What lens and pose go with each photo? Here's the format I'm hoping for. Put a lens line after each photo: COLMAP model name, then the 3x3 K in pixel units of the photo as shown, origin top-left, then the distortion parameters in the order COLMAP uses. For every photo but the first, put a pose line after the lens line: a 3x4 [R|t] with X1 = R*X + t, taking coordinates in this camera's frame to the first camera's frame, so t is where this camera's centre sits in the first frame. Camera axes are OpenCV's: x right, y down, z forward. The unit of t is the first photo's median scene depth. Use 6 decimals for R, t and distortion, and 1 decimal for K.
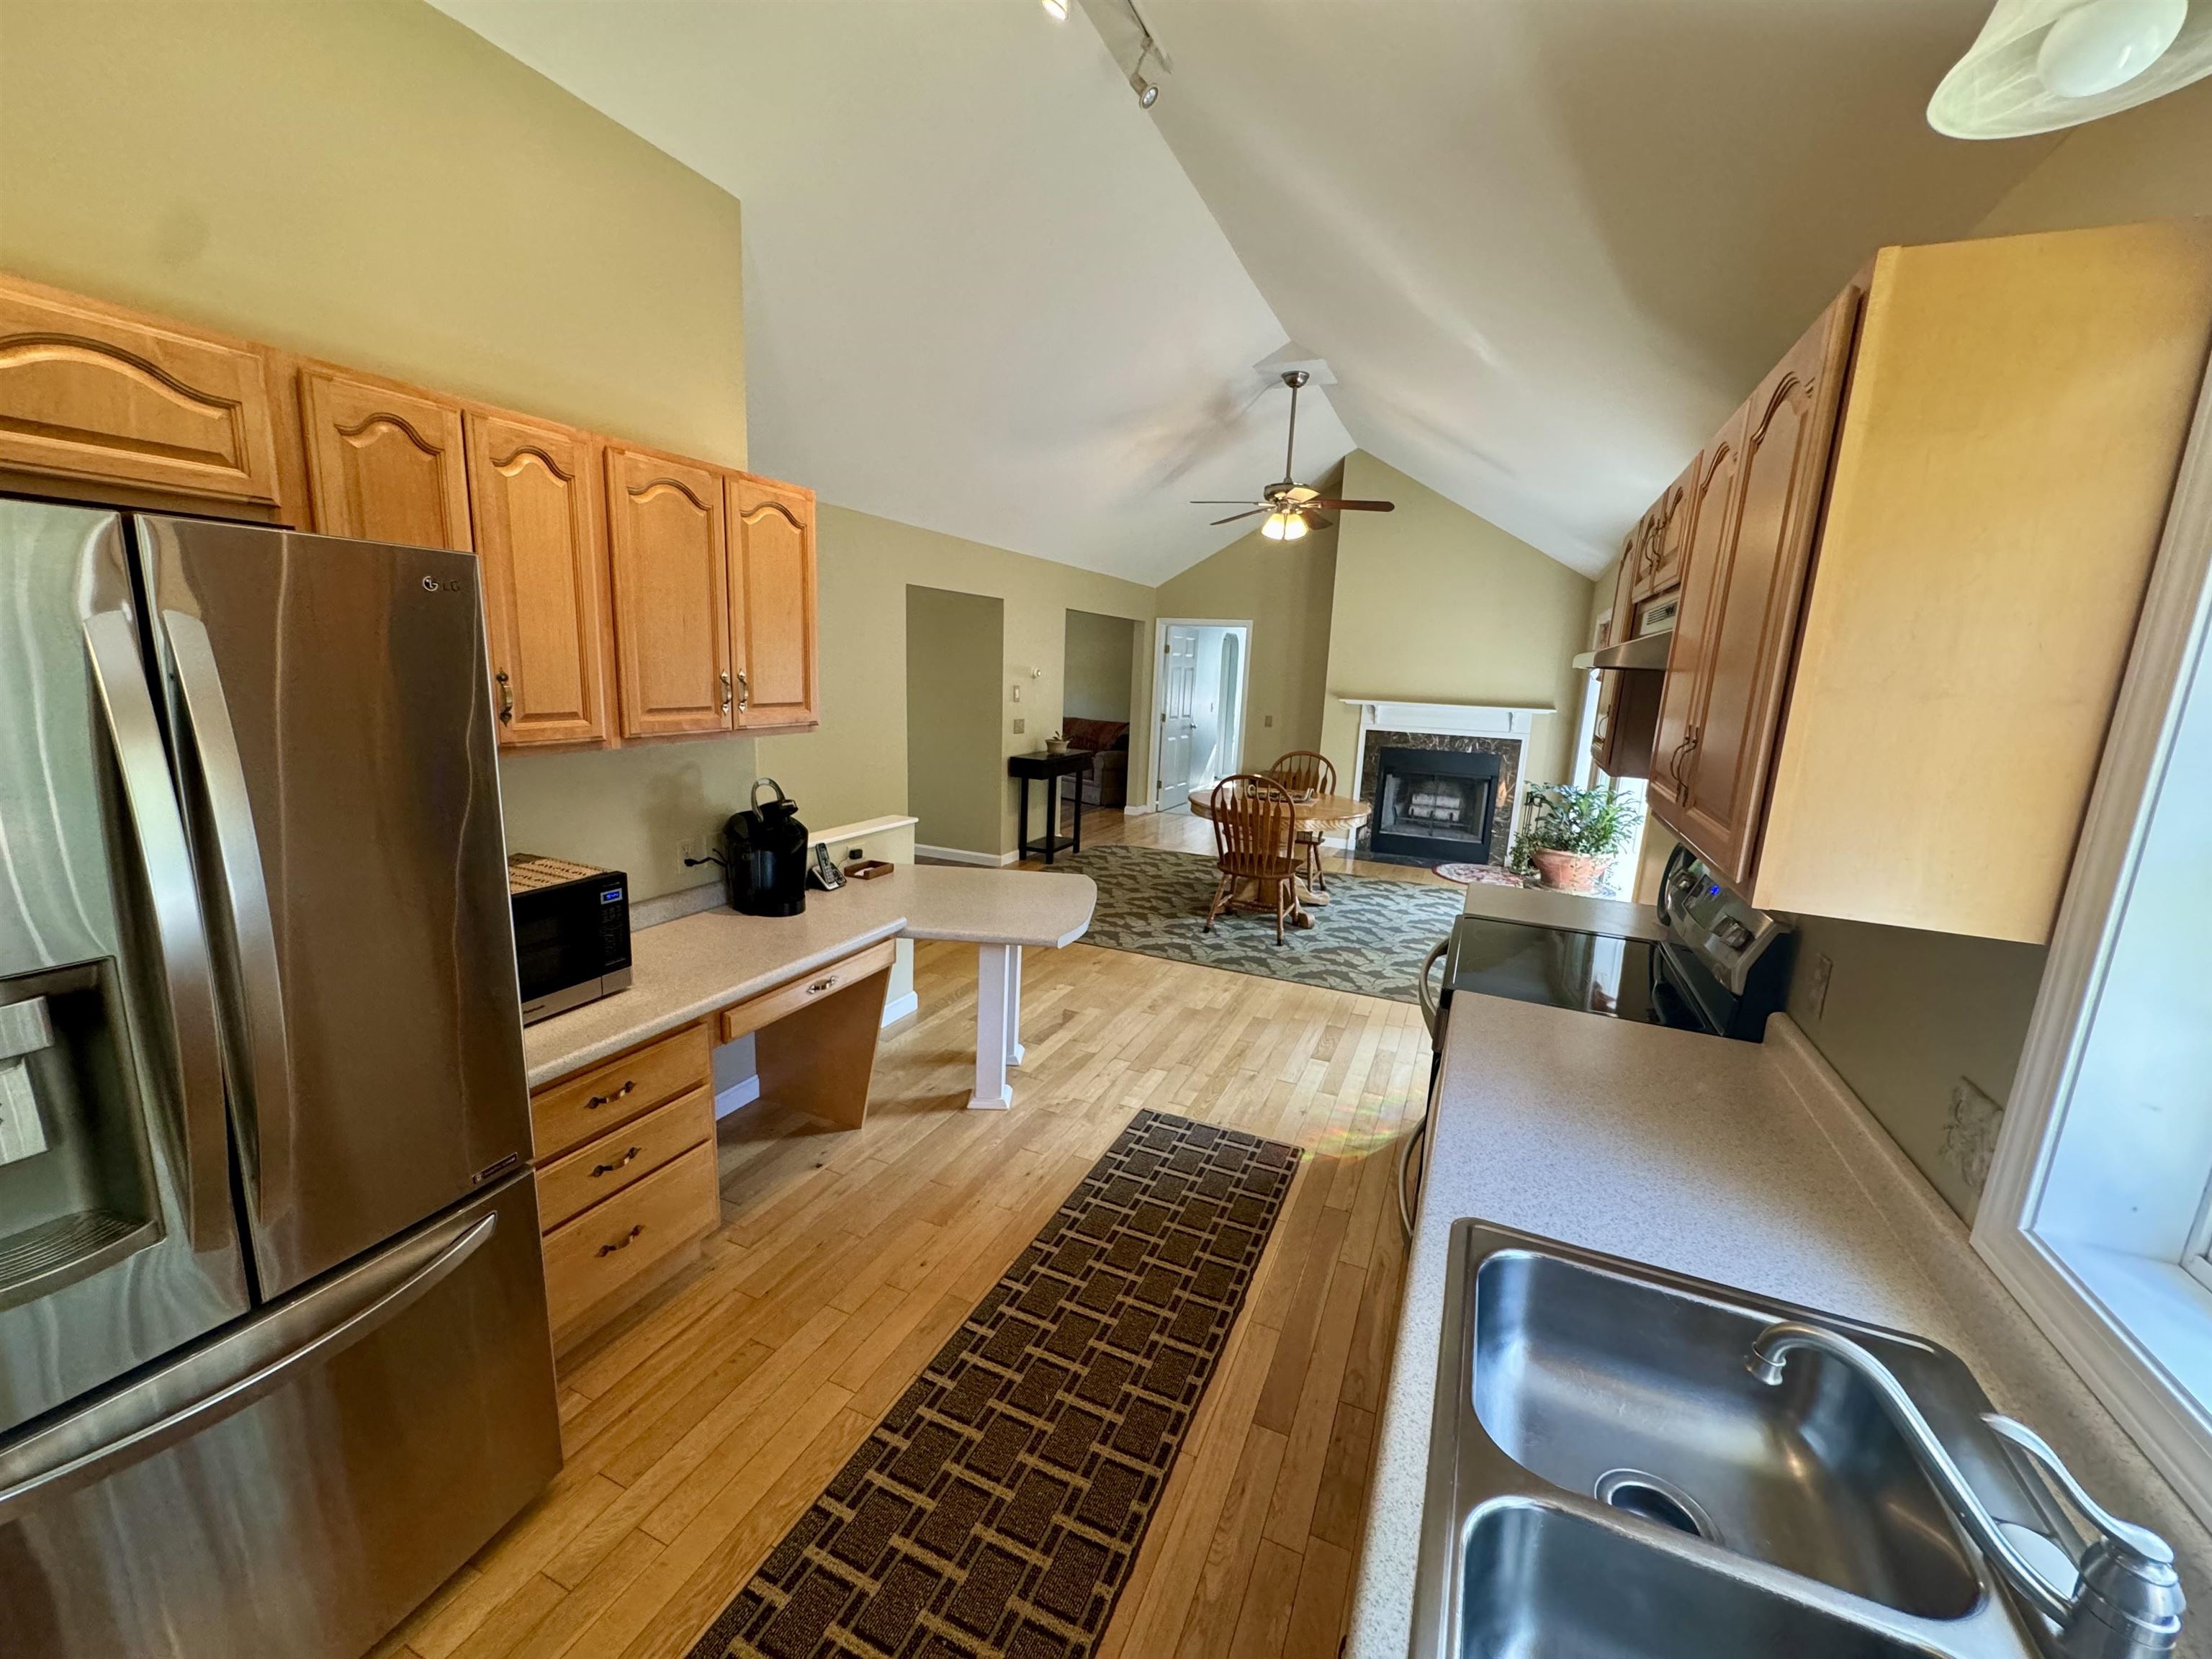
lens RADIAL K [[887.4, 0, 1105.1], [0, 887.4, 834.8], [0, 0, 1]] dist [-0.000844, -0.000018]
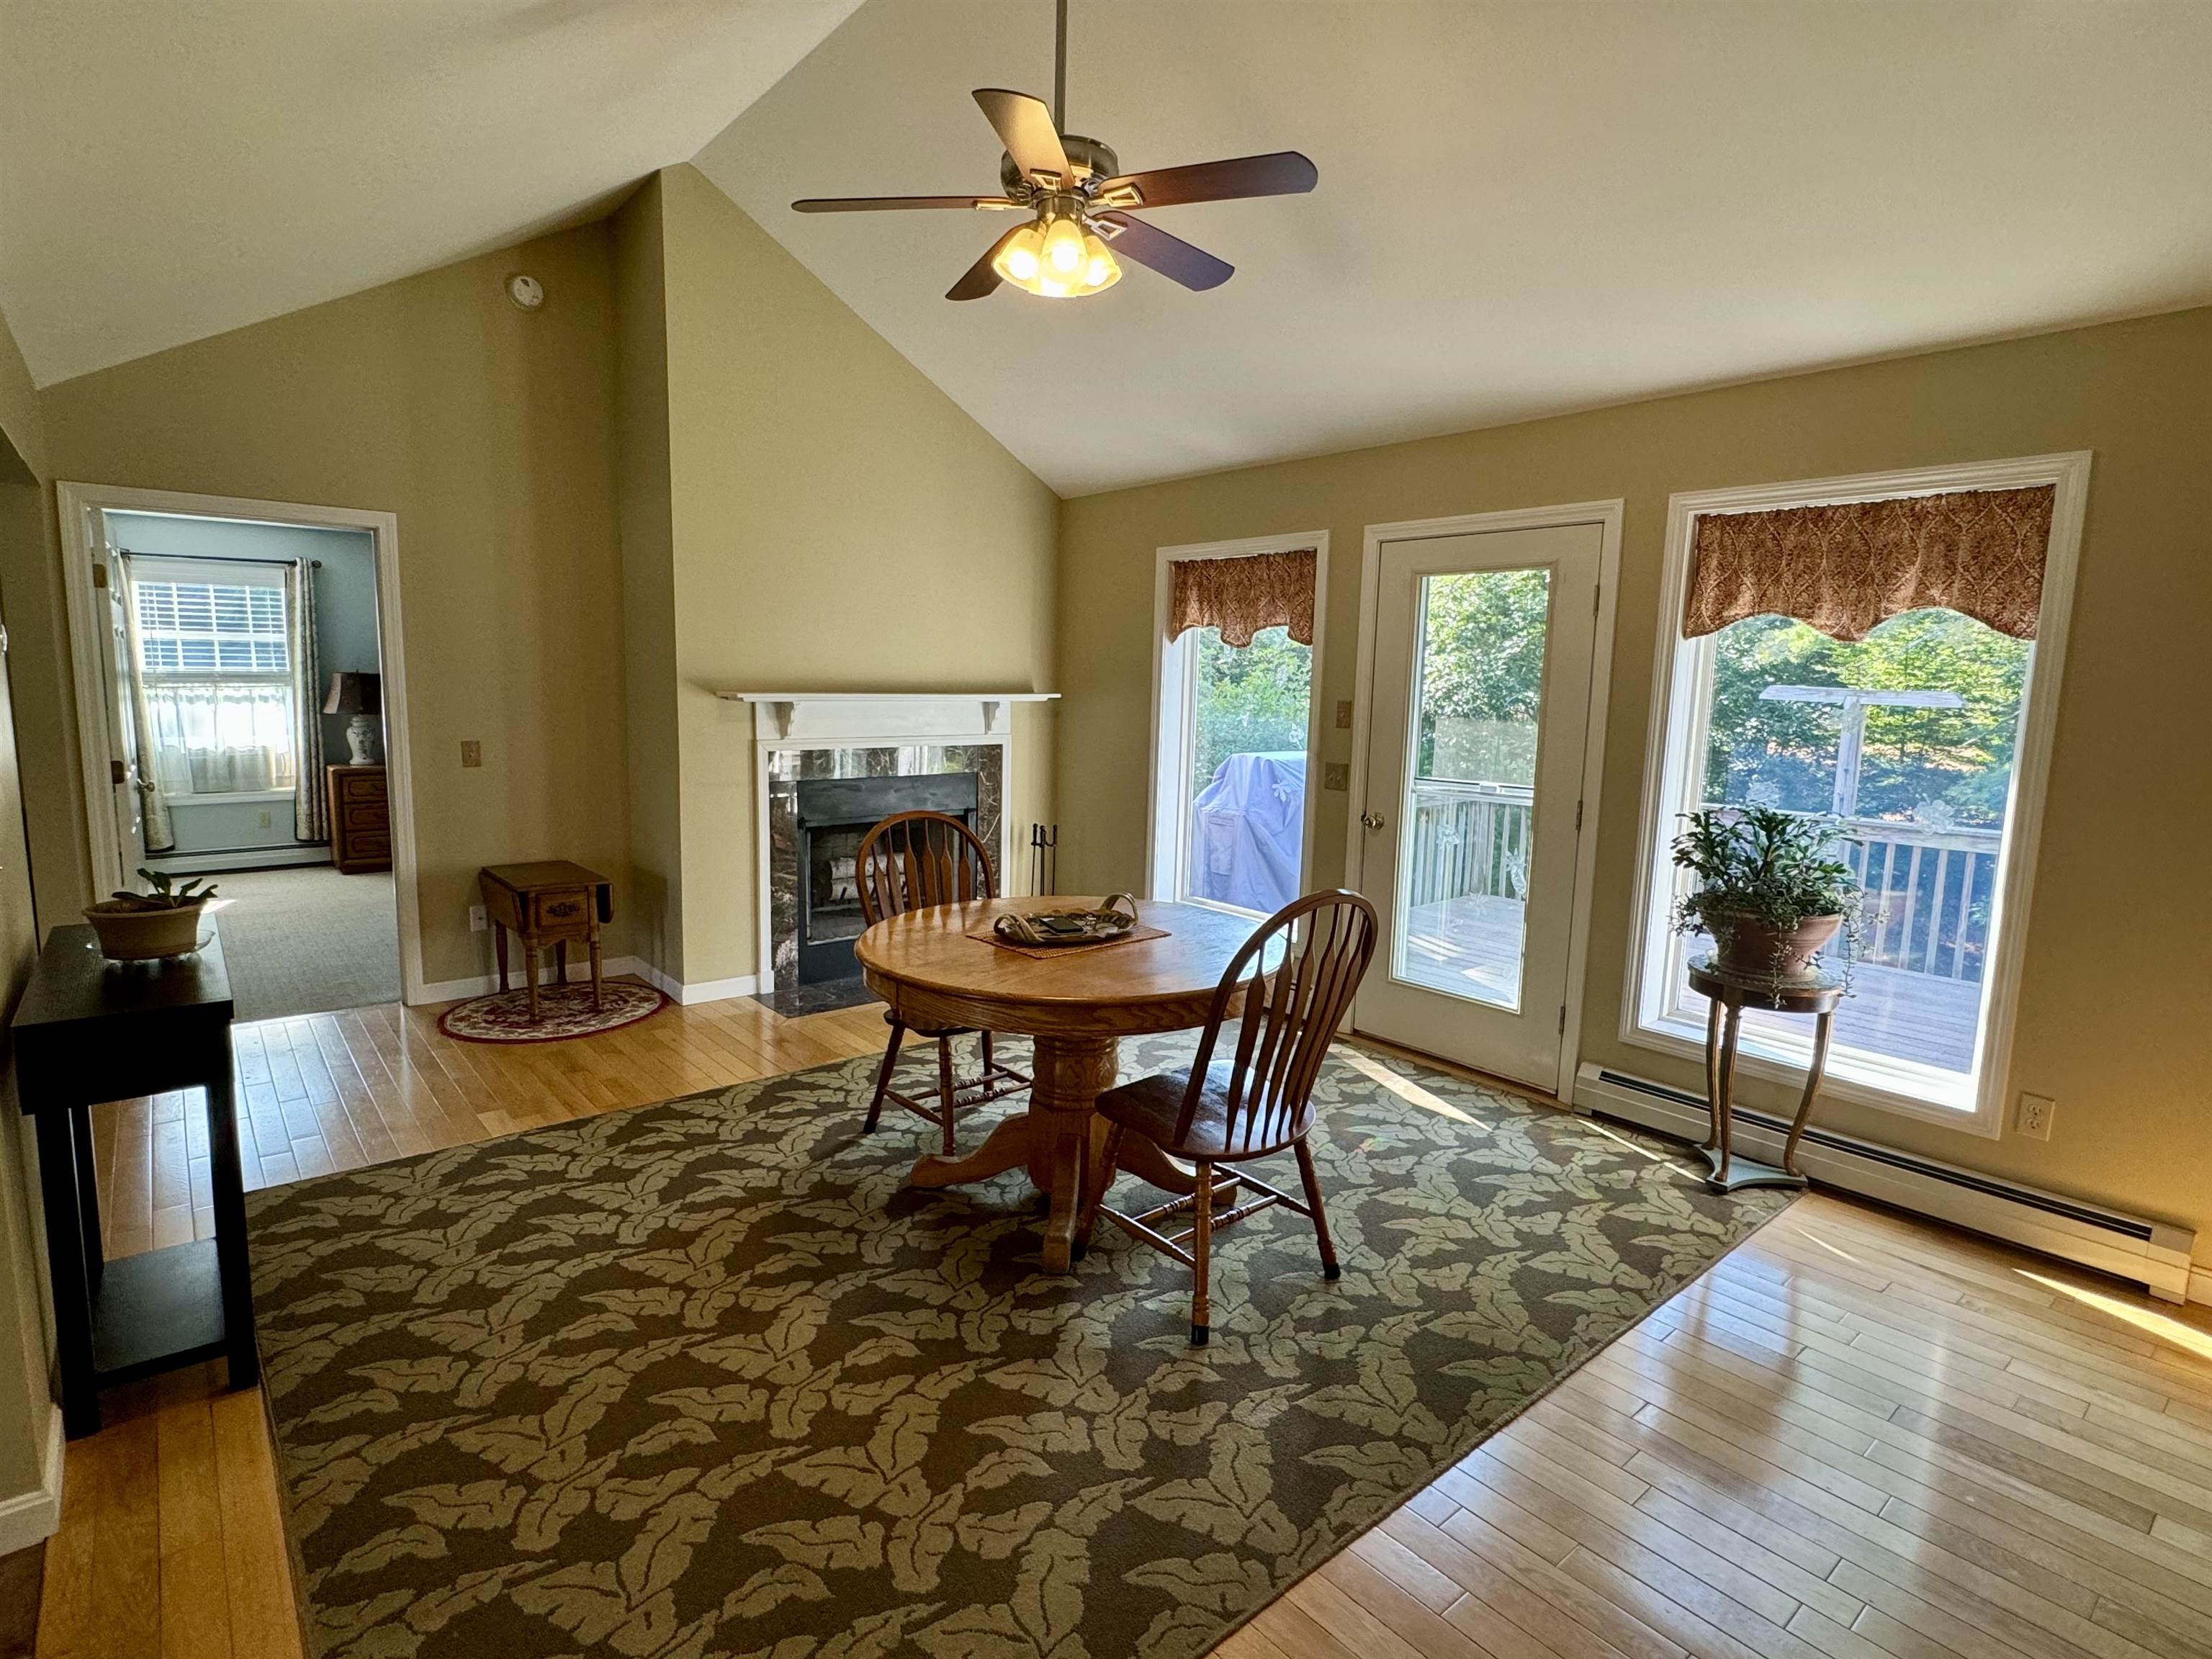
lens RADIAL K [[1131.2, 0, 1103.1], [0, 1131.2, 831.4], [0, 0, 1]] dist [-0.005048, -0.001577]
pose [[0.441005, -0.153353, 0.884306, -0.246941], [0.172078, 0.981462, 0.084386, -0.123818], [-0.880854, 0.114955, 0.459219, 0.705175]]
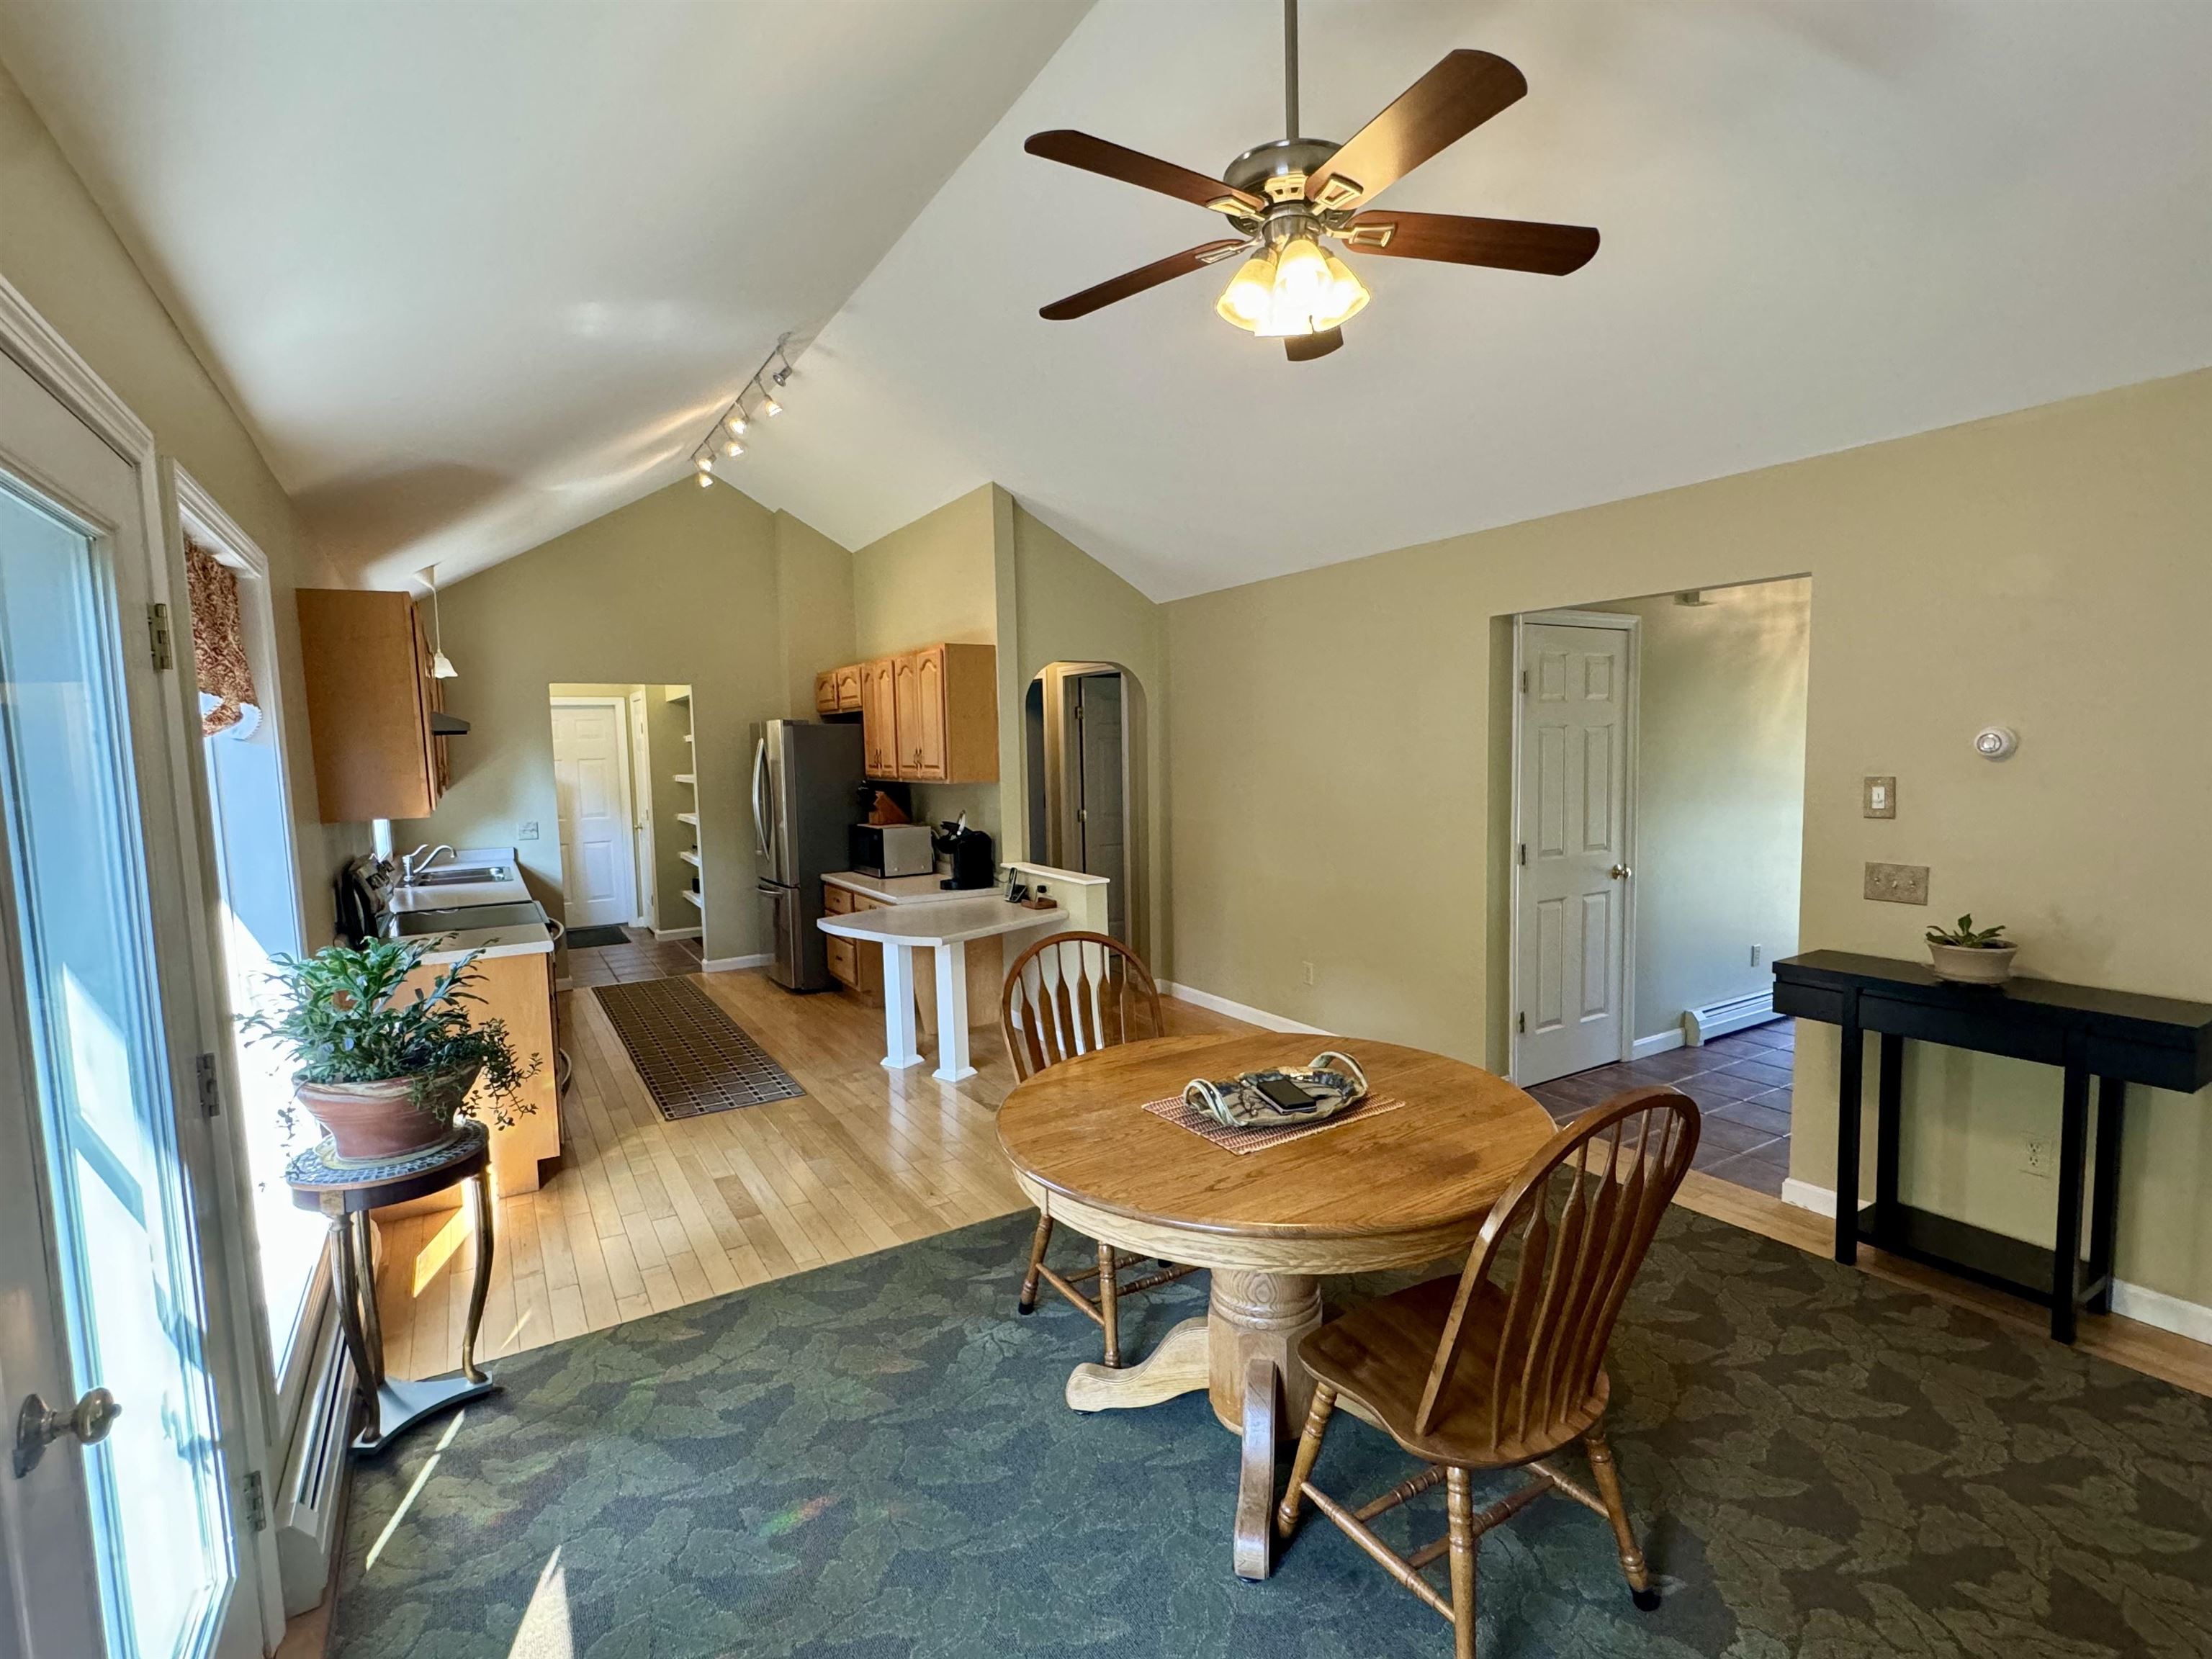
lens RADIAL K [[1044.1, 0, 1107.4], [0, 1044.1, 833.6], [0, 0, 1]] dist [-0.001025, -0.000624]
pose [[-0.570625, 0.040831, -0.820195, 0.519376], [-0.160372, 0.973993, 0.160061, -0.180777], [0.805399, 0.222871, -0.549237, 1.089909]]
